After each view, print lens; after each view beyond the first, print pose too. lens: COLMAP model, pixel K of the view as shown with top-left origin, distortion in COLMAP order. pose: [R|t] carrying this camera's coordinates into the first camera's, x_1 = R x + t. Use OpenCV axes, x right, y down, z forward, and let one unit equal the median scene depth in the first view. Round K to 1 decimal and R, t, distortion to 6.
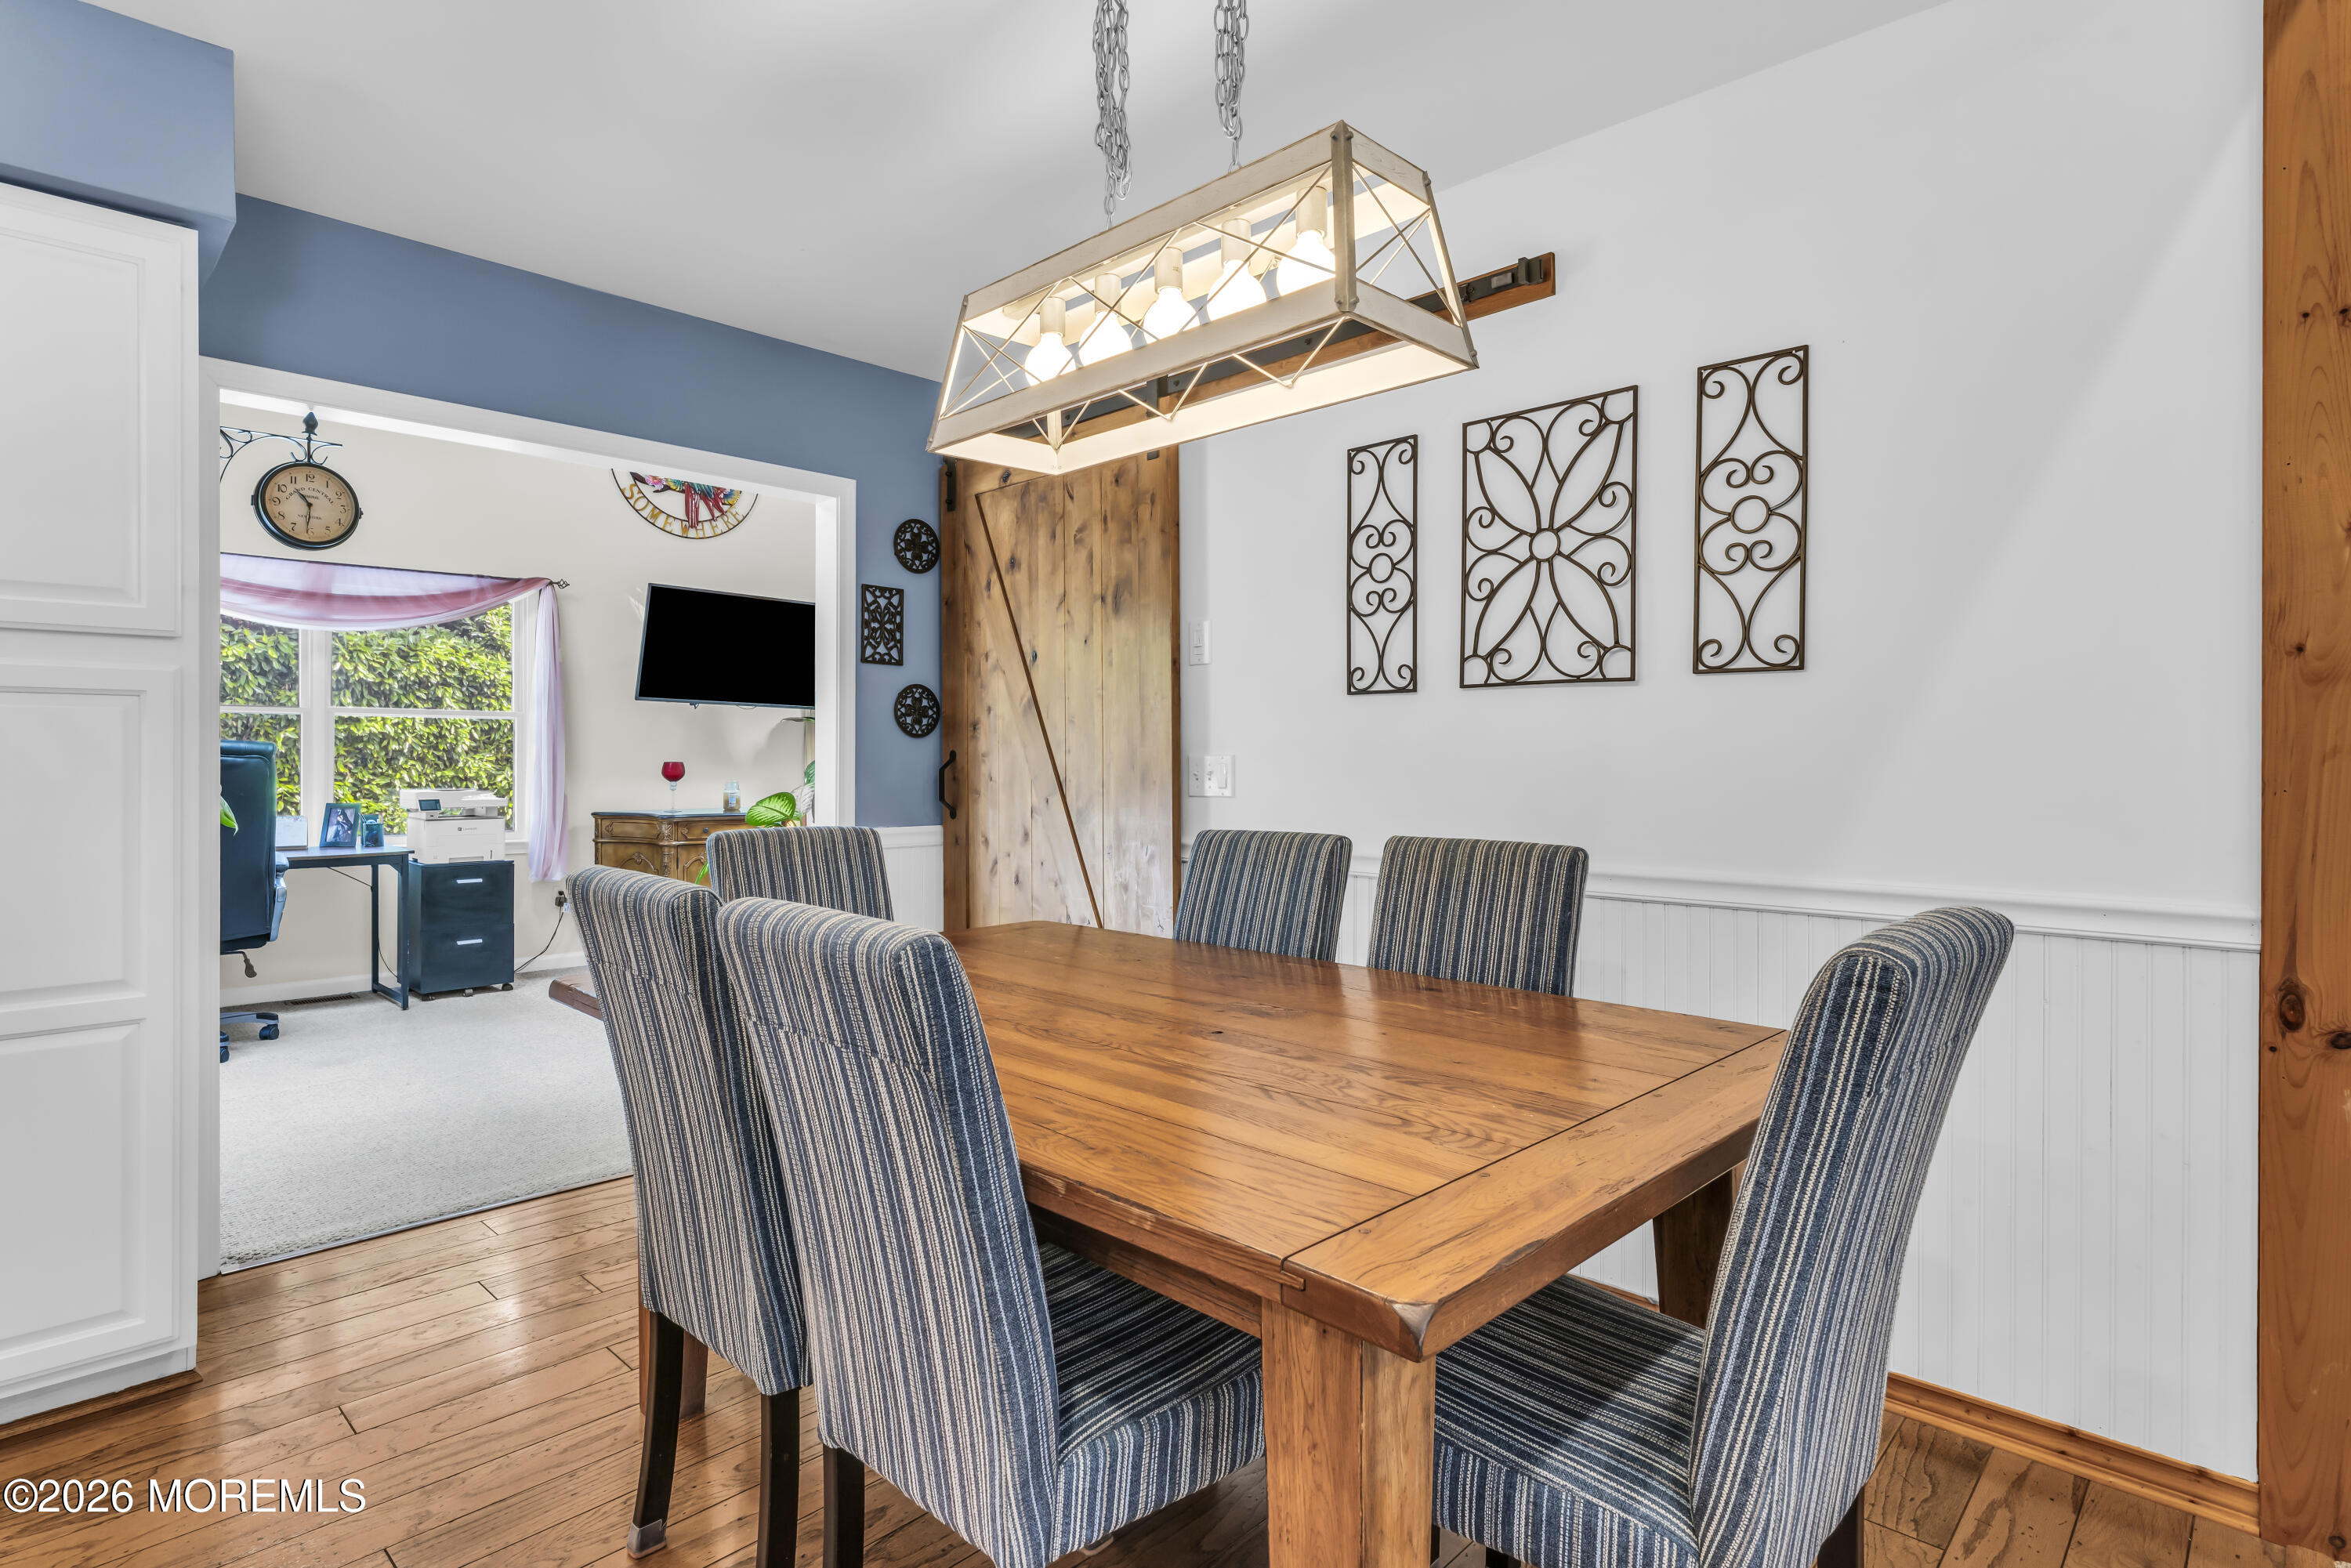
lens RADIAL K [[1199.5, 0, 1165.9], [0, 1199.5, 764.9], [0, 0, 1]] dist [-0.005083, -0.000413]
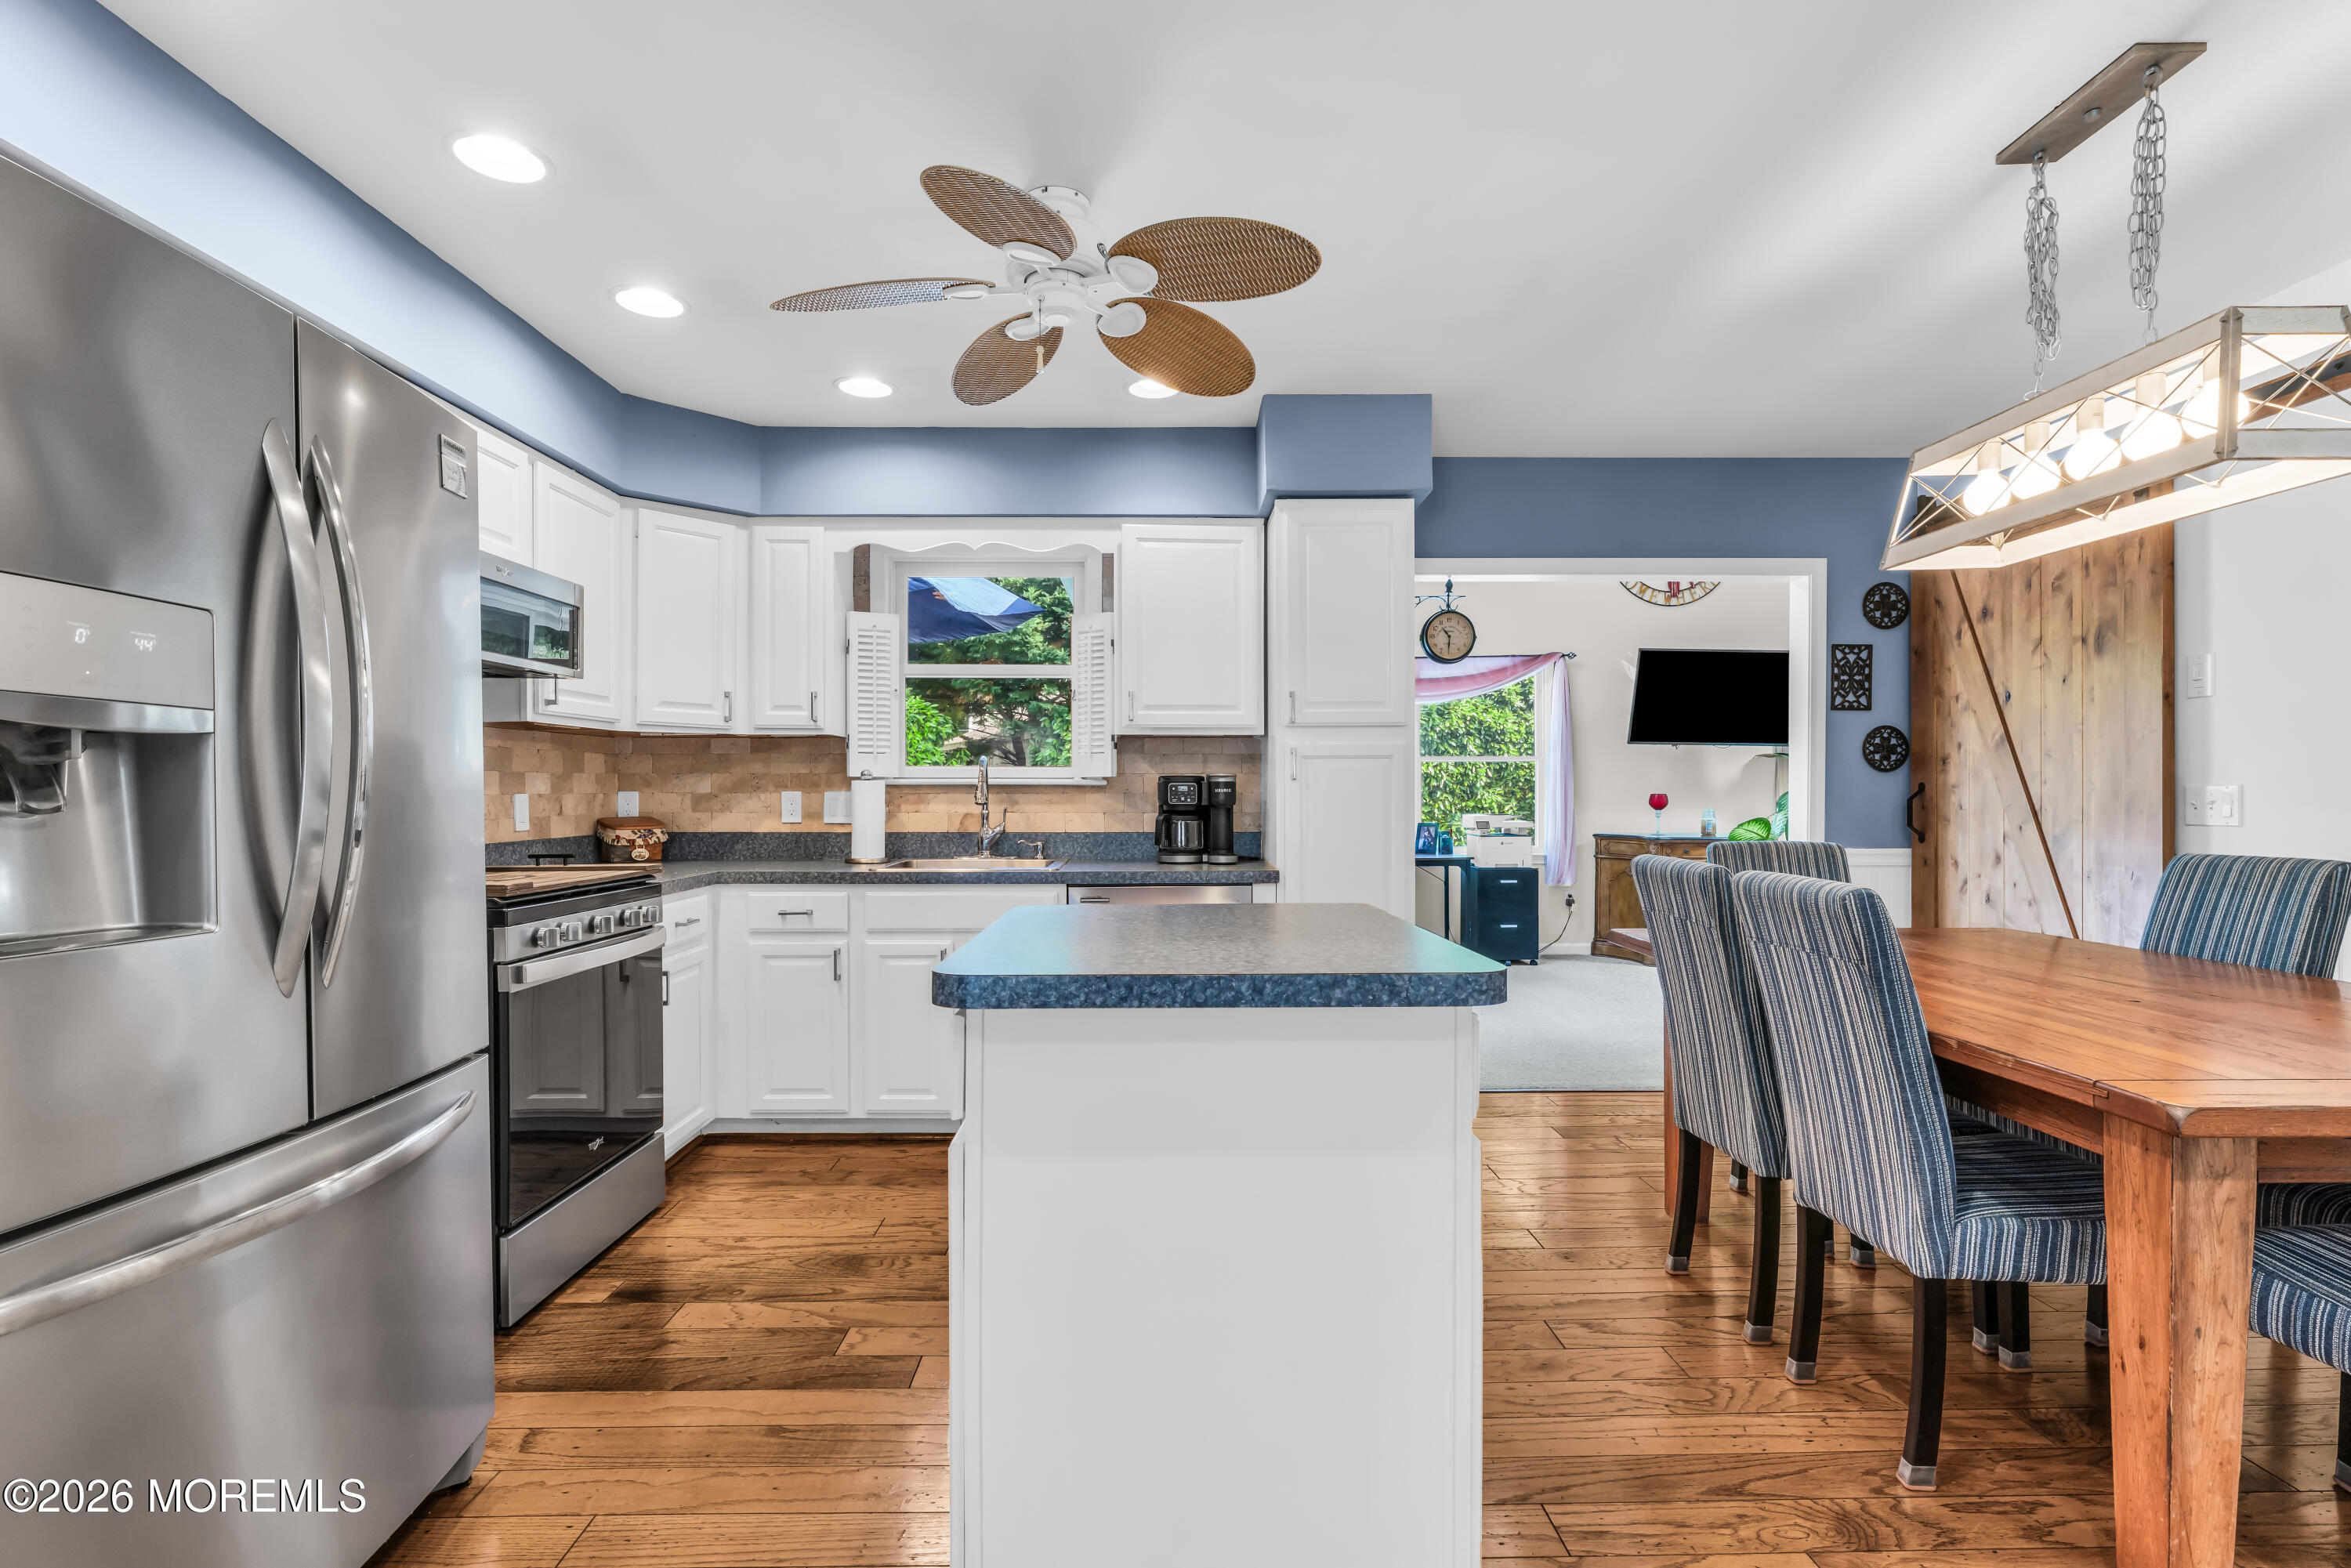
lens RADIAL K [[1120.3, 0, 1168.7], [0, 1120.3, 805.8], [0, 0, 1]] dist [-0.001052, 0.000164]
pose [[0.705836, 0.004369, -0.708362, 0.101616], [0.001001, 0.999974, 0.007166, 0.002266], [0.708375, -0.005767, 0.705813, -0.367289]]
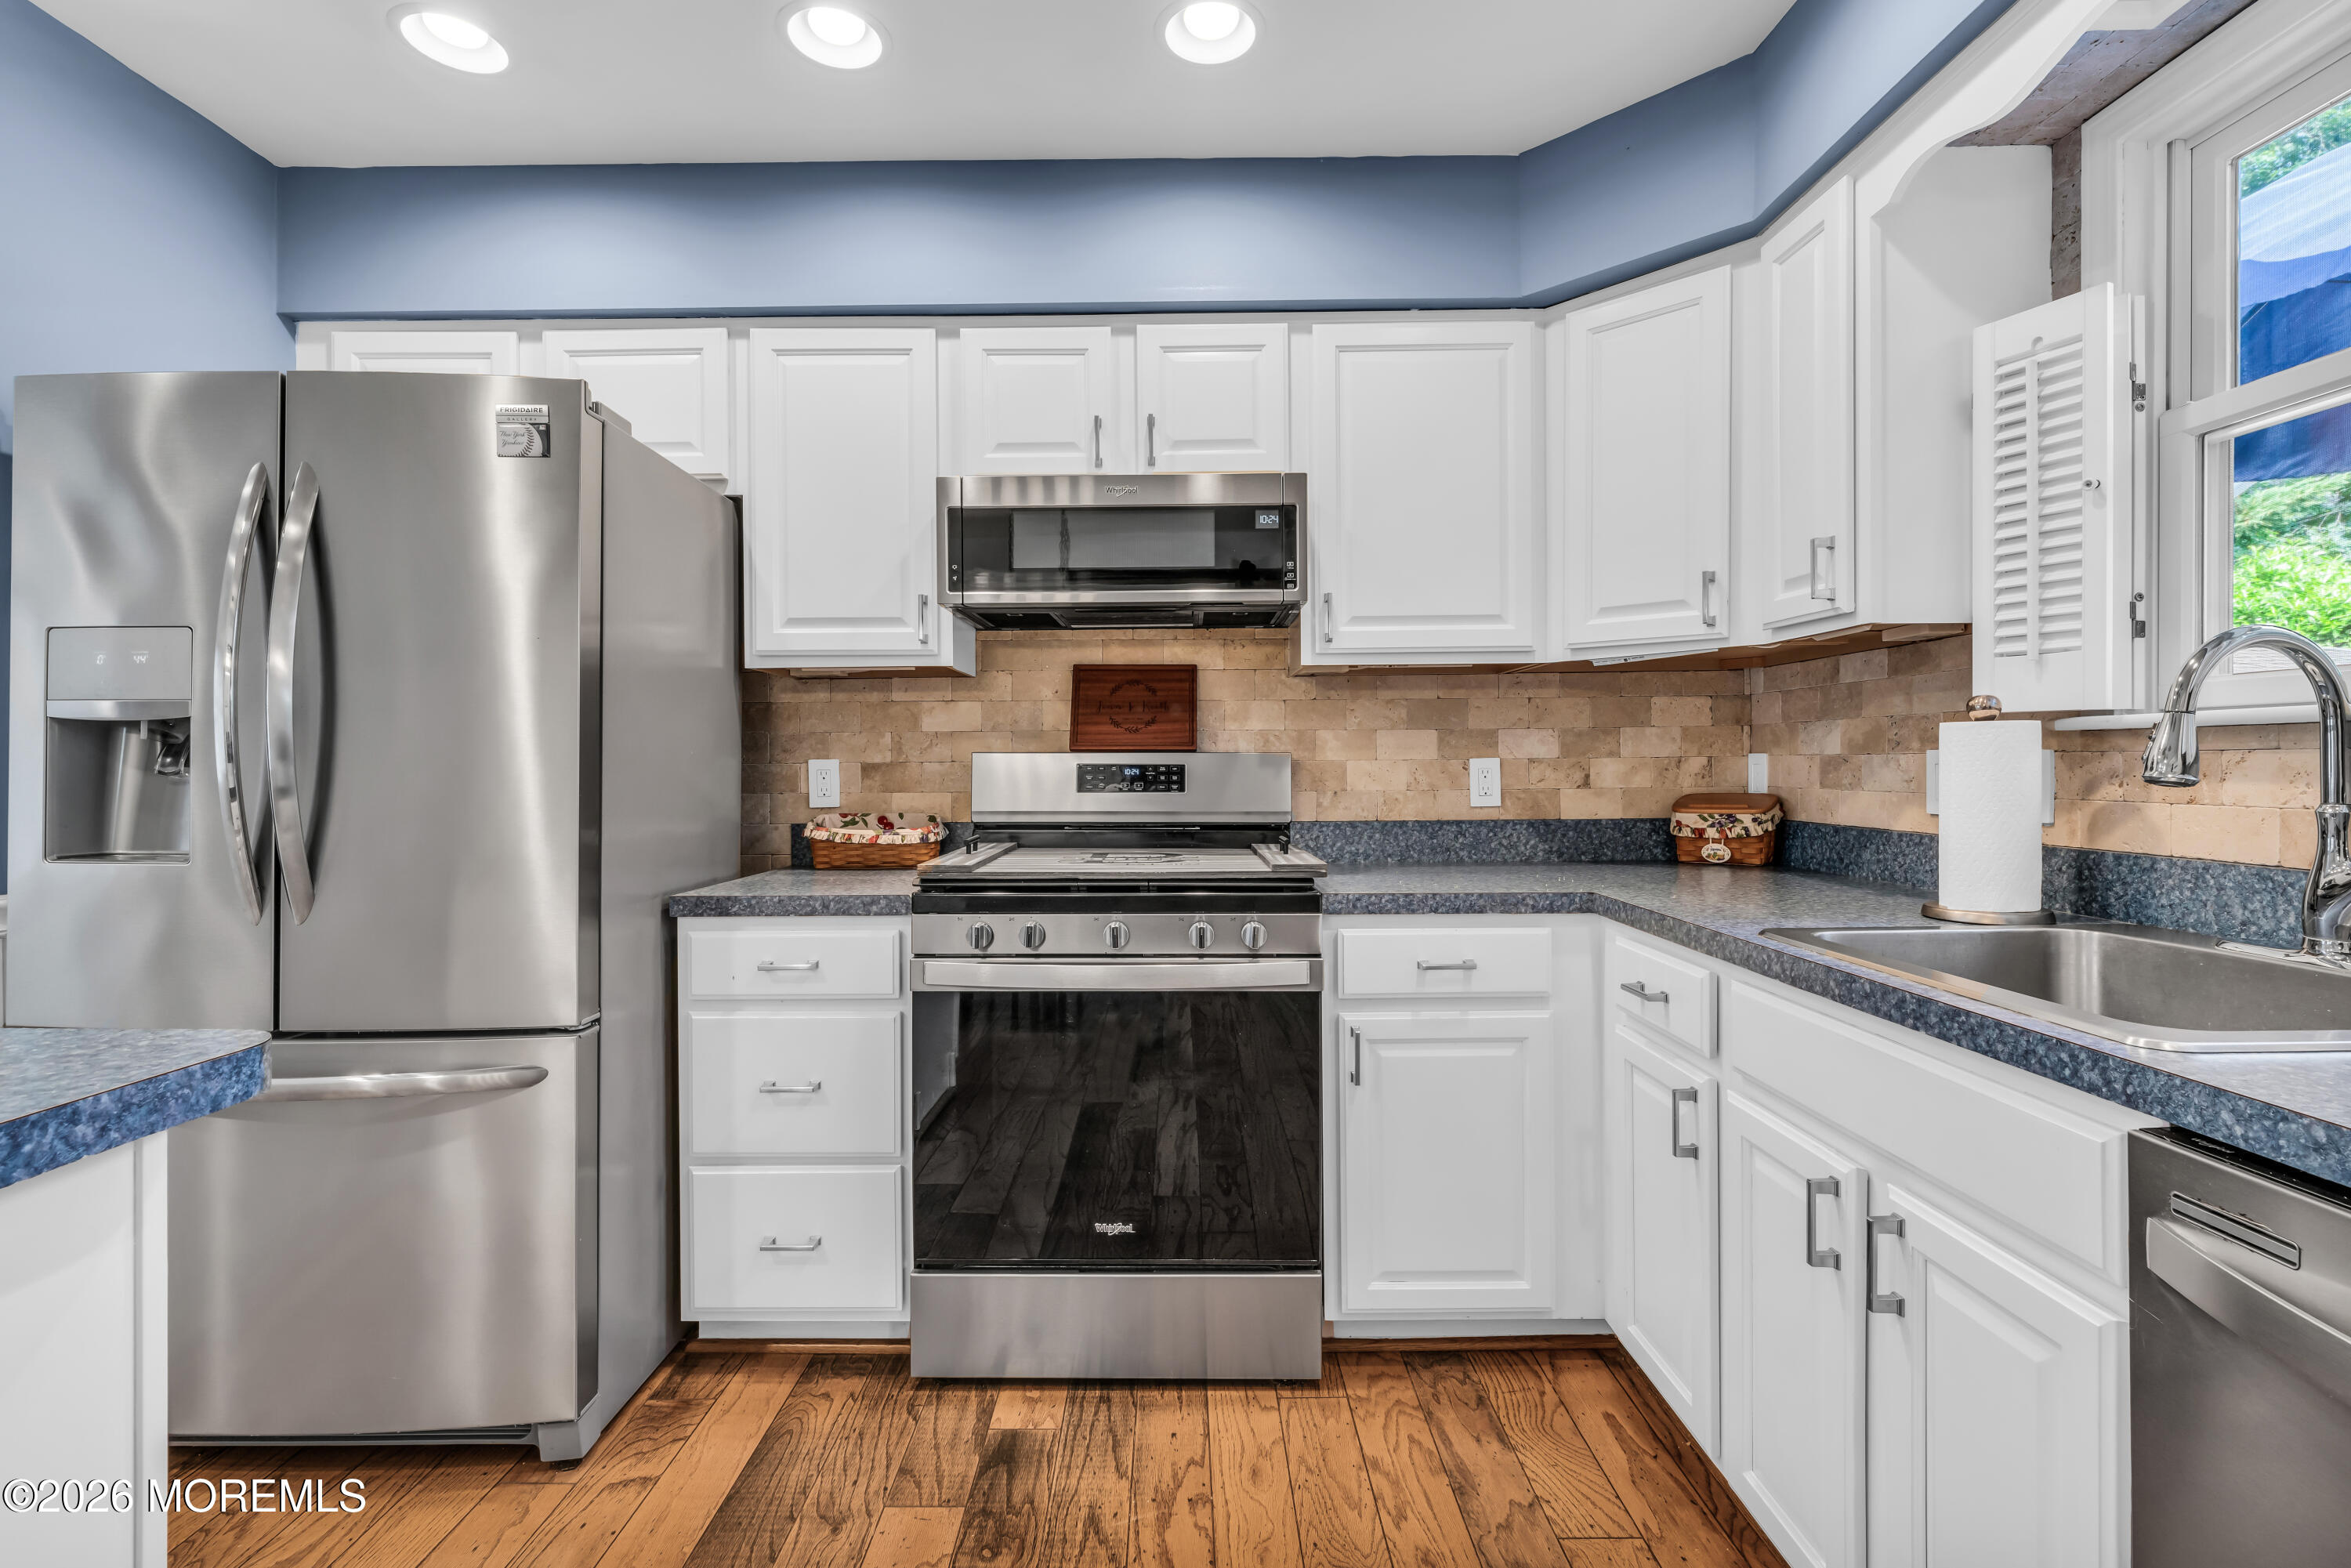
lens RADIAL K [[1070.2, 0, 1173.6], [0, 1070.2, 768.0], [0, 0, 1]] dist [-0.000428, 0.000002]
pose [[-0.720074, 0.003646, -0.693887, -0.509292], [0.001419, 0.999992, 0.003781, 0.001747], [0.693896, 0.001738, -0.720074, 0.525423]]
